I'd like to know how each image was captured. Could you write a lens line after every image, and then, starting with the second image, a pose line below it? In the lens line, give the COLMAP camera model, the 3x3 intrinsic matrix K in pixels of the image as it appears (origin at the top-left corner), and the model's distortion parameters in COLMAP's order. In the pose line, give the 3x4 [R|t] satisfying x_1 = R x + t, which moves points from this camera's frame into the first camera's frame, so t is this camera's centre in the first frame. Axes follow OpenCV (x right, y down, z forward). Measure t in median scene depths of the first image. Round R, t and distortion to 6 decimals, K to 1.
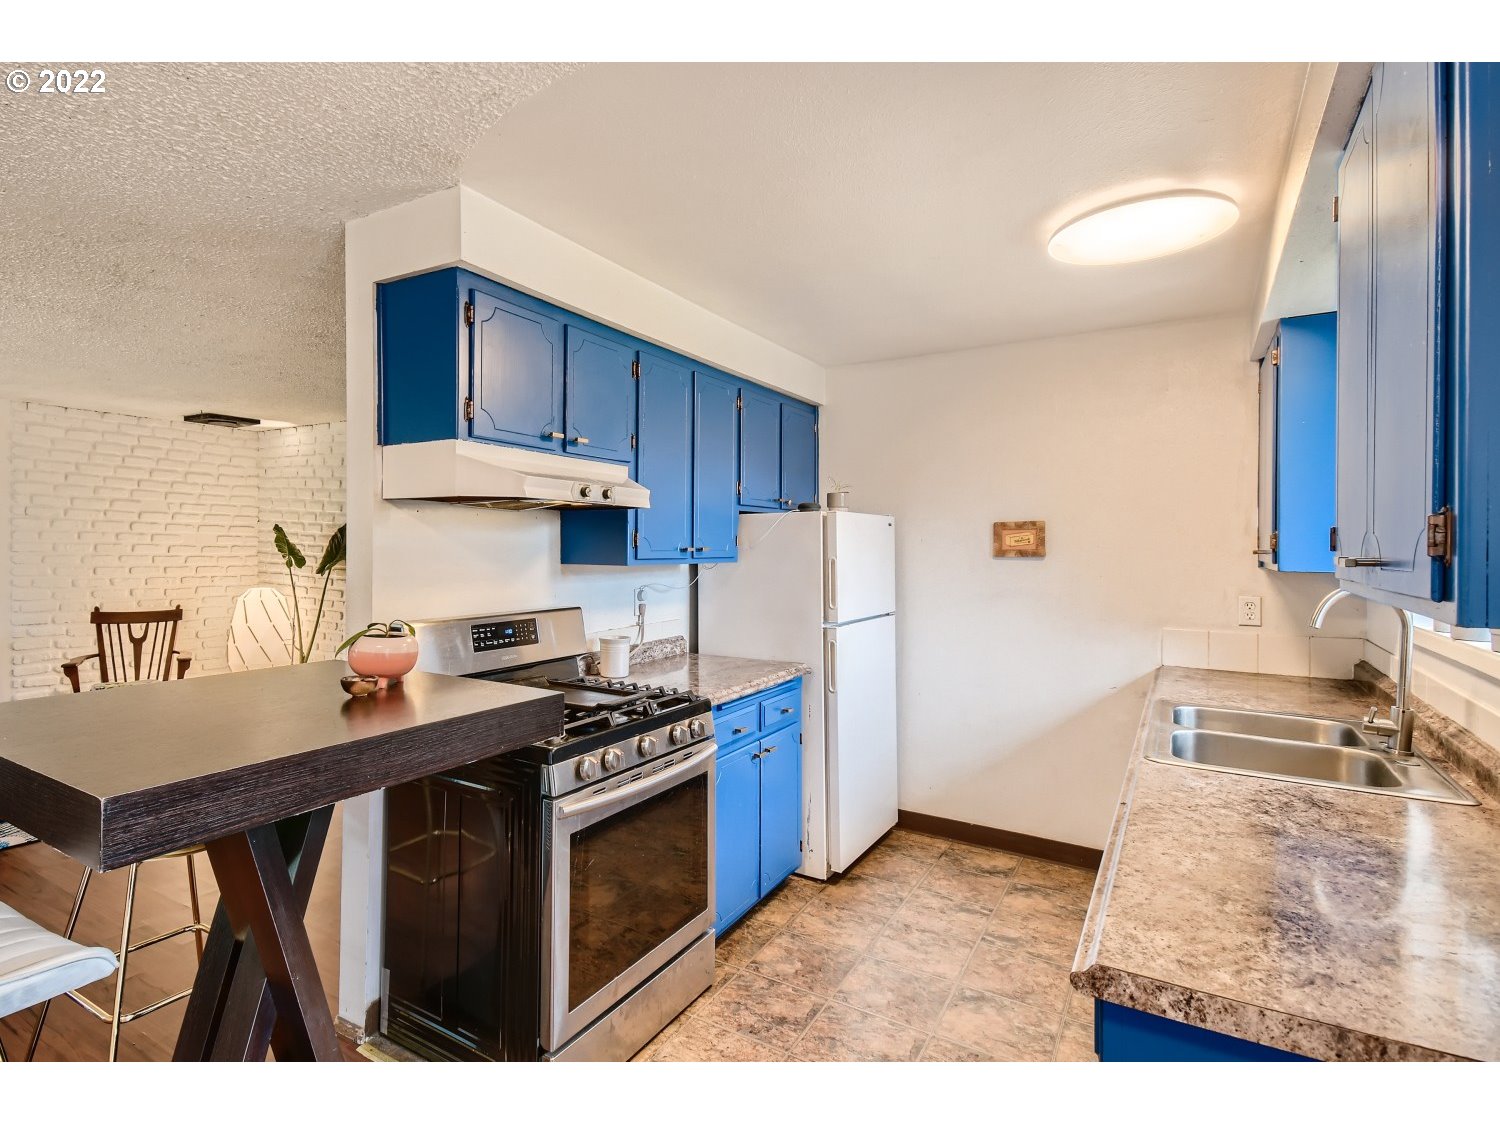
lens RADIAL K [[770.7, 0, 665.0], [0, 770.7, 545.4], [0, 0, 1]] dist [0.073454, -0.044864]
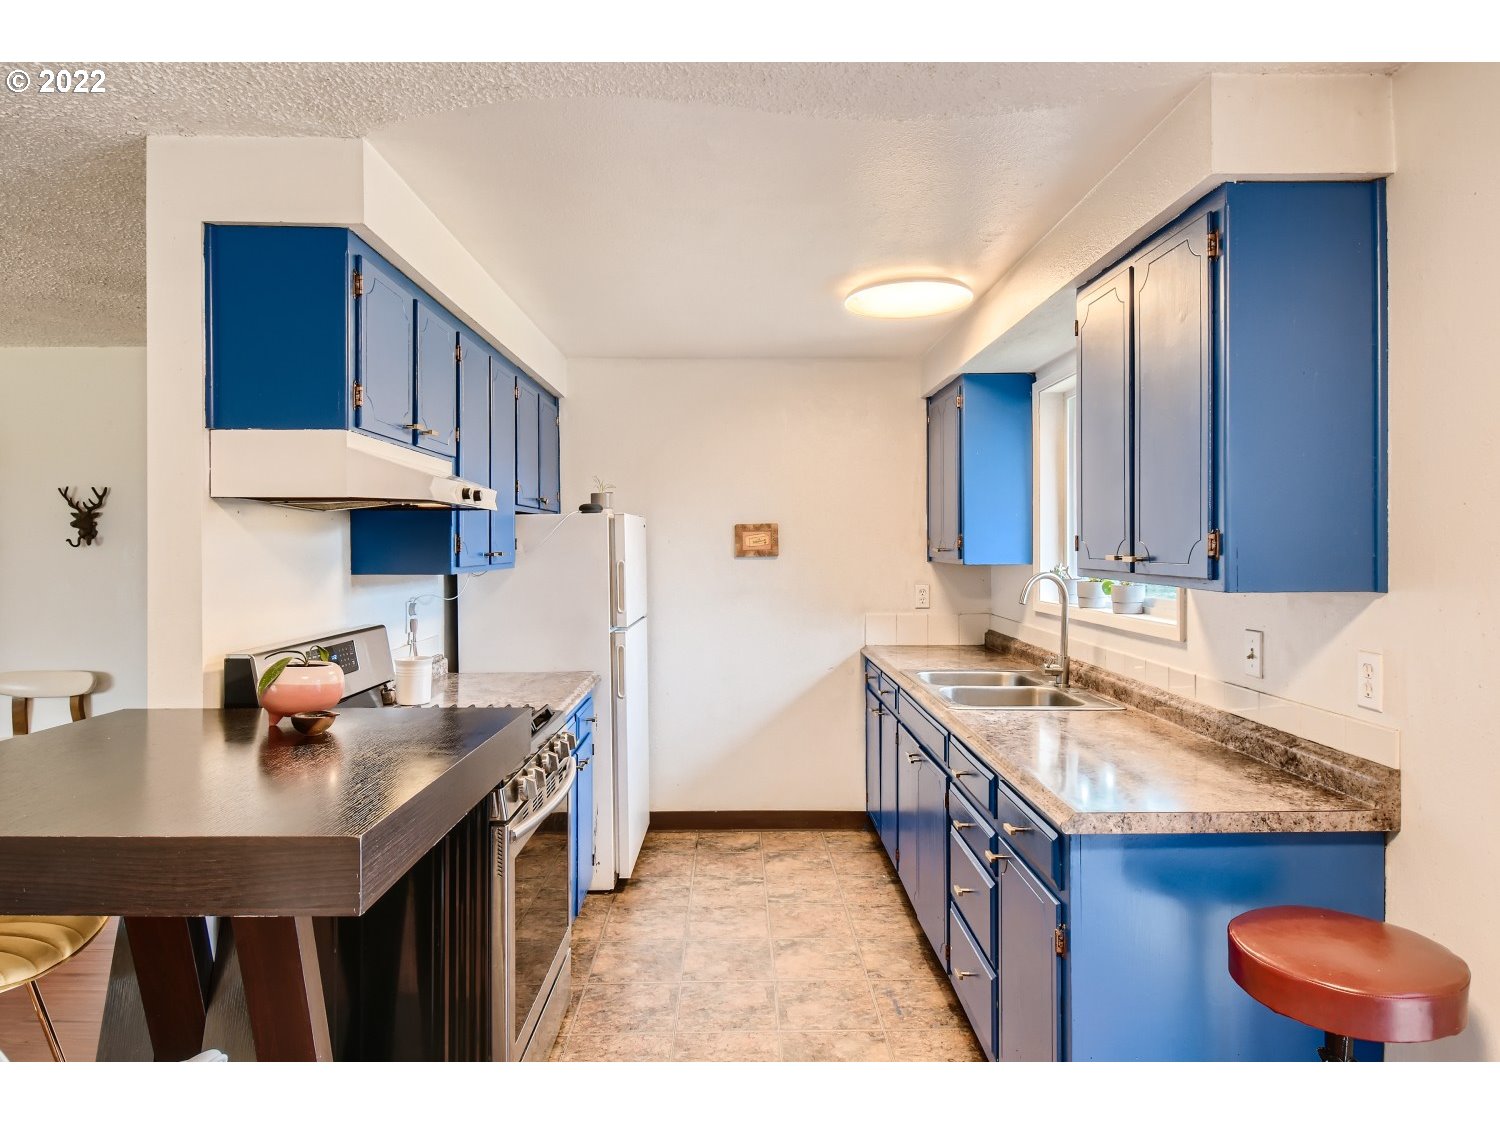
lens RADIAL K [[923.9, 0, 738.3], [0, 923.9, 542.5], [0, 0, 1]] dist [0.019002, -0.002407]
pose [[0.827617, -0.007174, 0.561247, -0.322222], [0.007320, 0.999971, 0.001987, -0.008365], [-0.561245, 0.002464, 0.827646, -0.051933]]
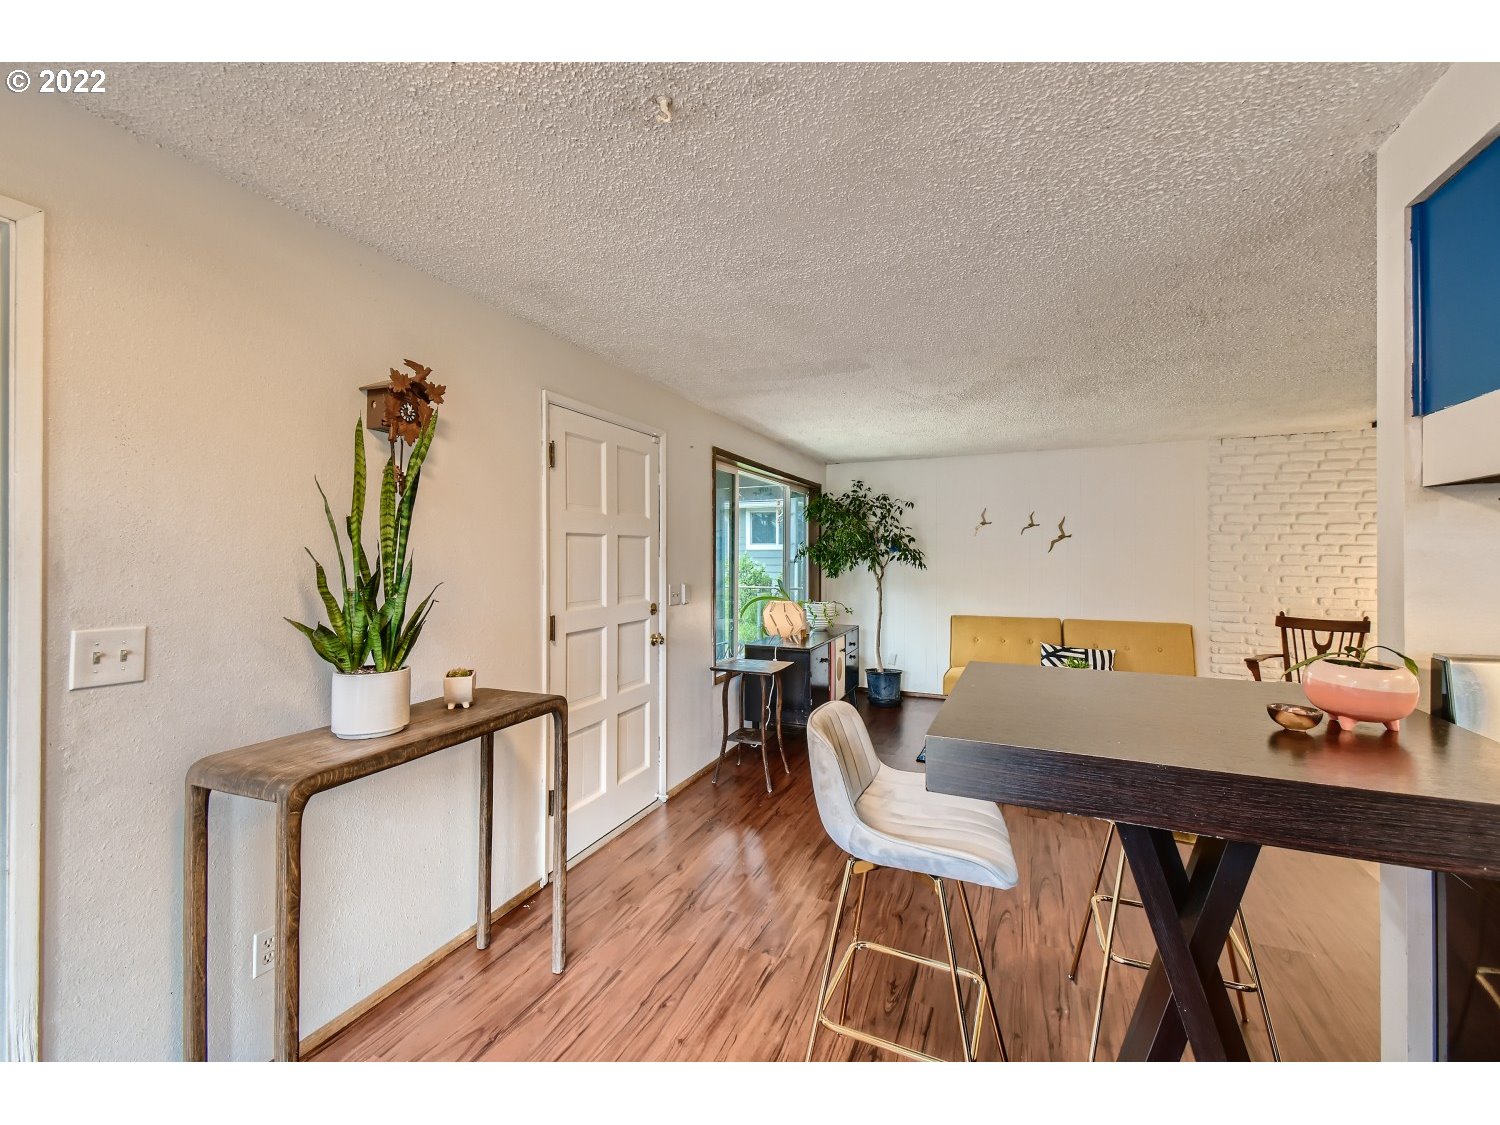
lens RADIAL K [[657.6, 0, 750.0], [0, 657.6, 562.5], [0, 0, 1]] dist [0.027270, -0.000082]
pose [[0.182375, 0.004431, -0.983219, 0.116749], [0.001106, 0.999988, 0.004711, 0.006234], [0.983228, -0.001947, 0.182368, 0.173082]]
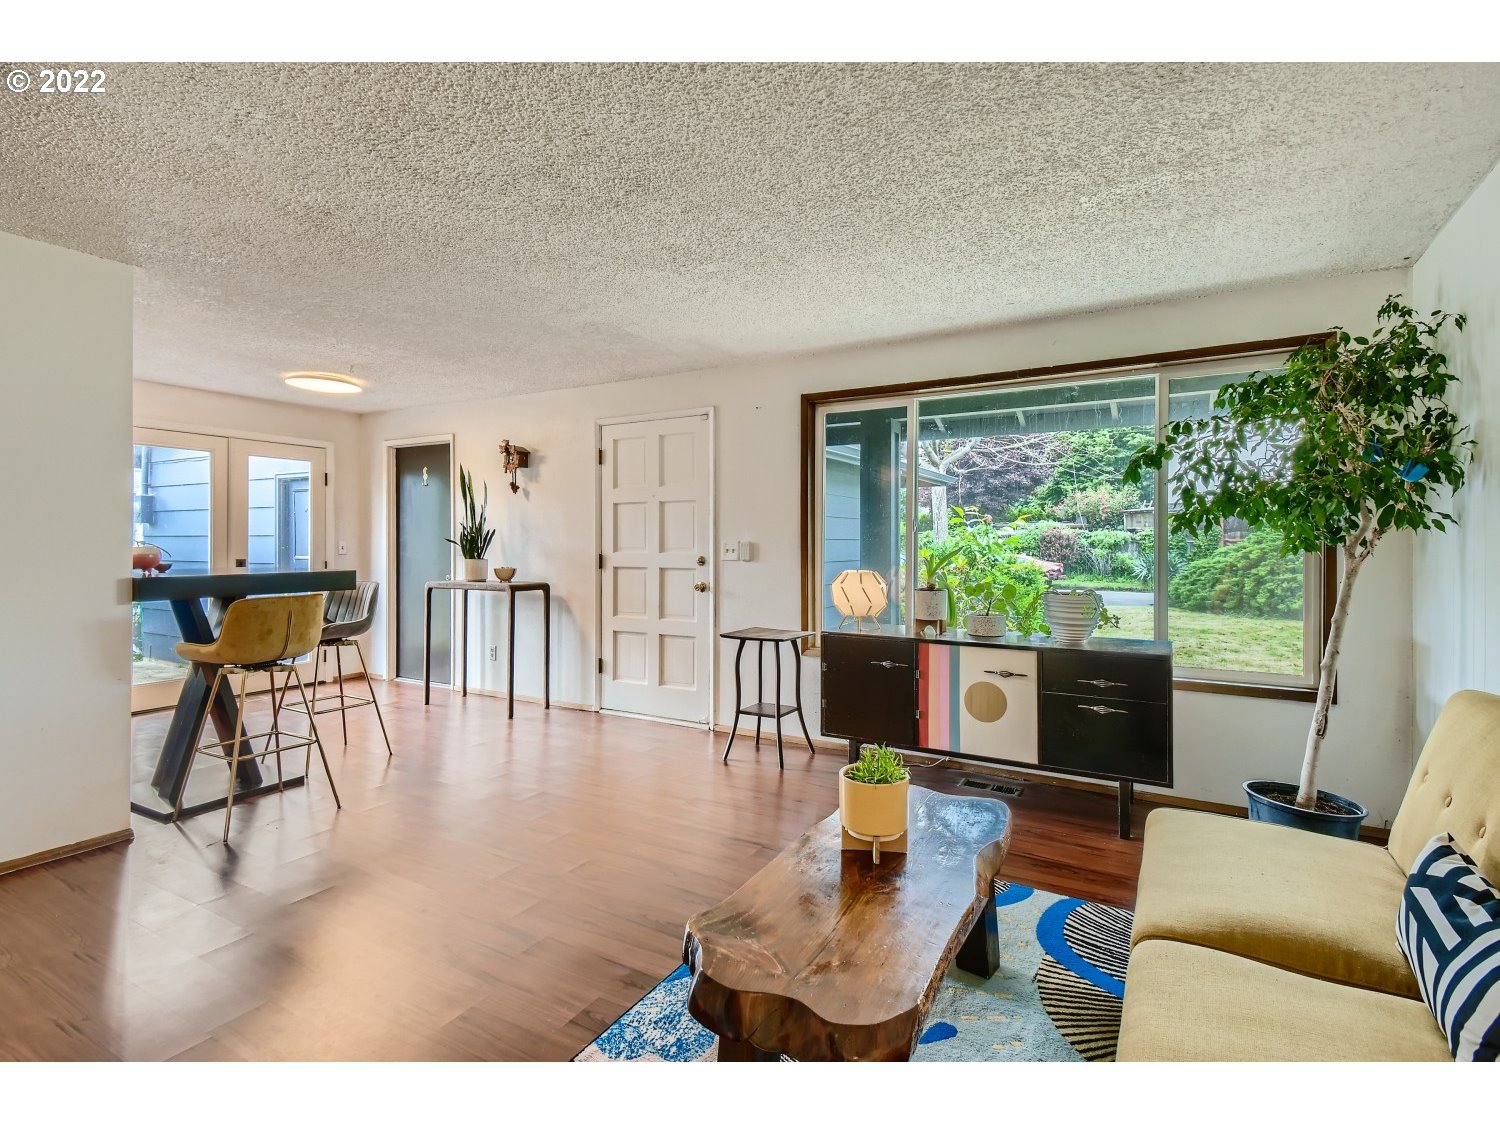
lens RADIAL K [[723.5, 0, 750.0], [0, 723.5, 562.5], [0, 0, 1]] dist [0.061496, -0.036064]
pose [[-0.997659, -0.010874, -0.067515, -1.088912], [-0.012084, 0.999773, 0.017542, 0.072455], [0.067309, 0.018317, -0.997564, 1.811018]]
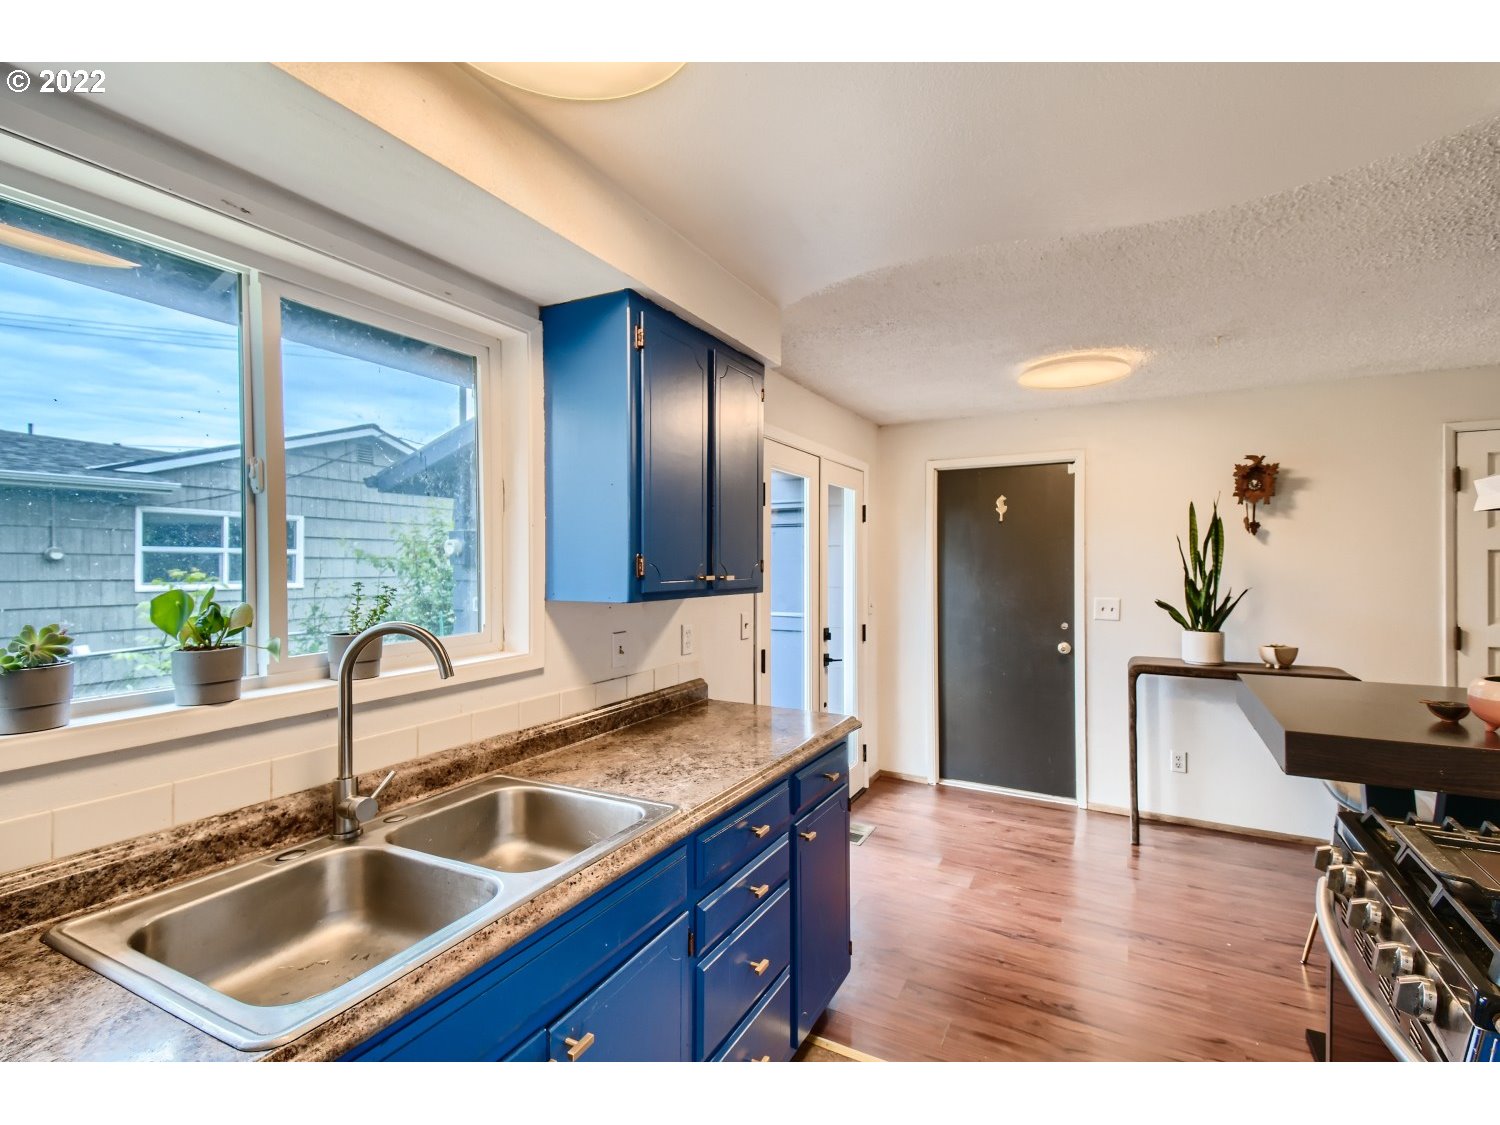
lens RADIAL K [[675.0, 0, 750.2], [0, 675.0, 565.4], [0, 0, 1]] dist [0.052278, -0.026998]
pose [[-0.994856, -0.004582, -0.101192, 0.353311], [-0.004988, 0.999980, 0.003759, -0.007408], [0.101173, 0.004244, -0.994860, 1.027084]]
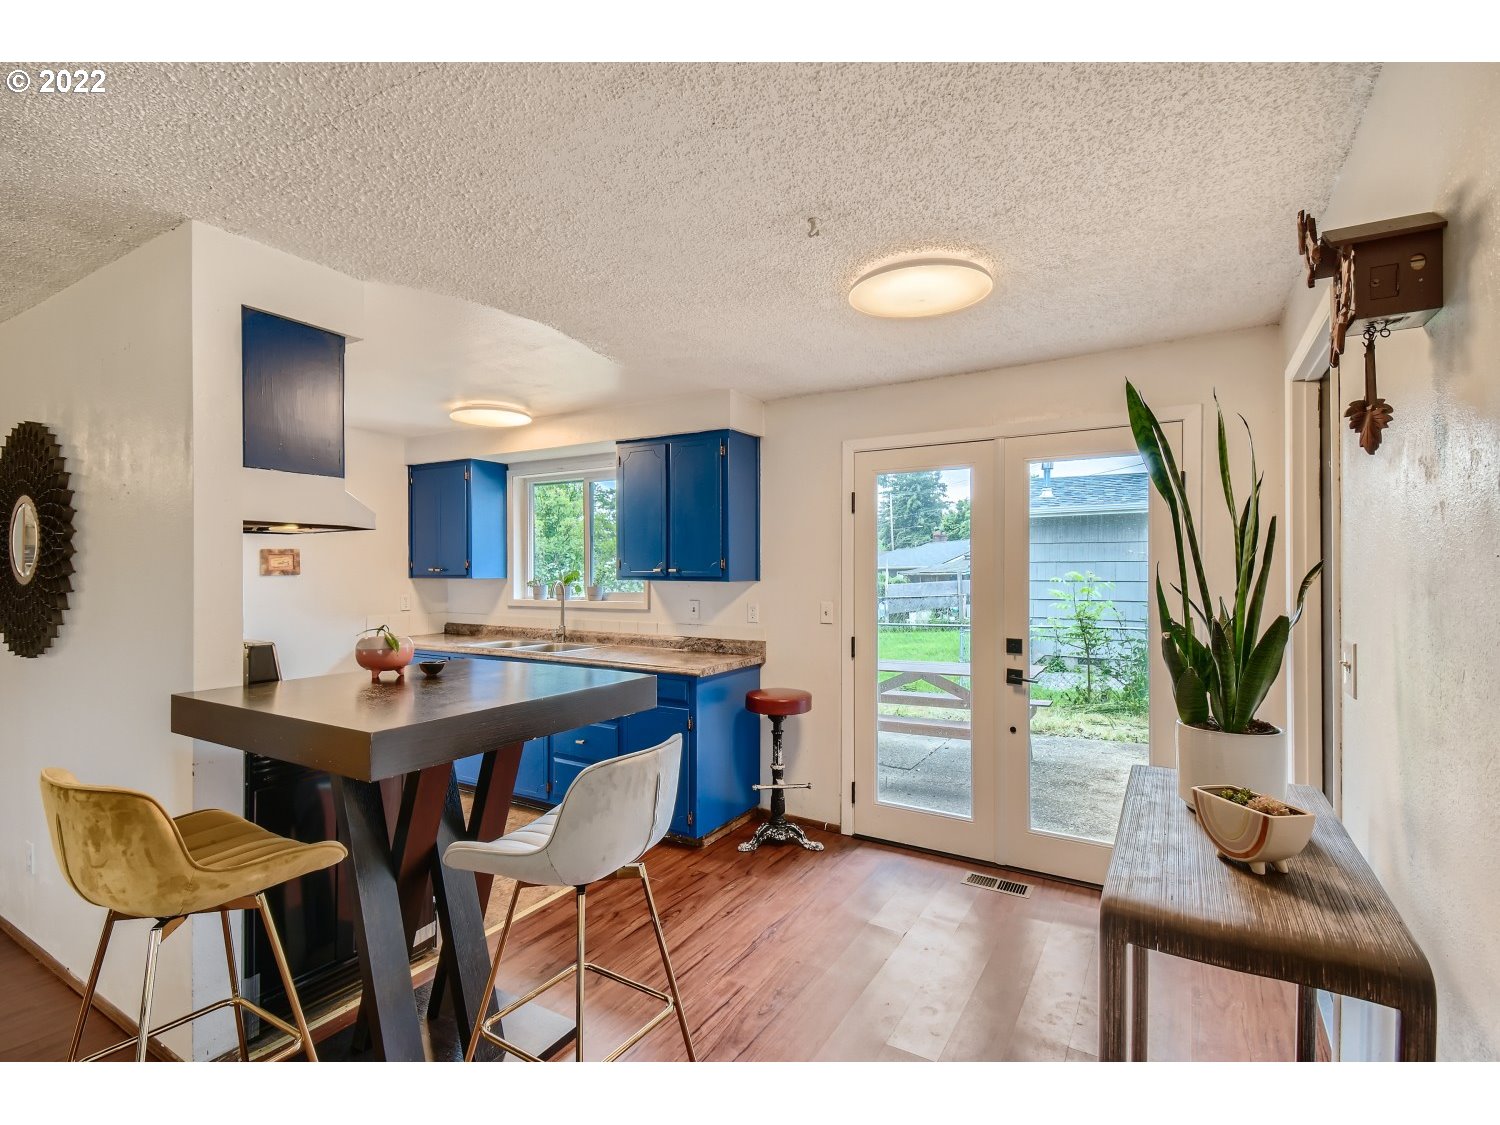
lens RADIAL K [[723.5, 0, 750.0], [0, 723.5, 562.5], [0, 0, 1]] dist [0.061496, -0.036064]
pose [[-0.048575, 0.005976, 0.998802, -0.963992], [0.001034, 0.999982, -0.005932, 0.001257], [-0.998819, 0.000745, -0.048580, 0.282791]]
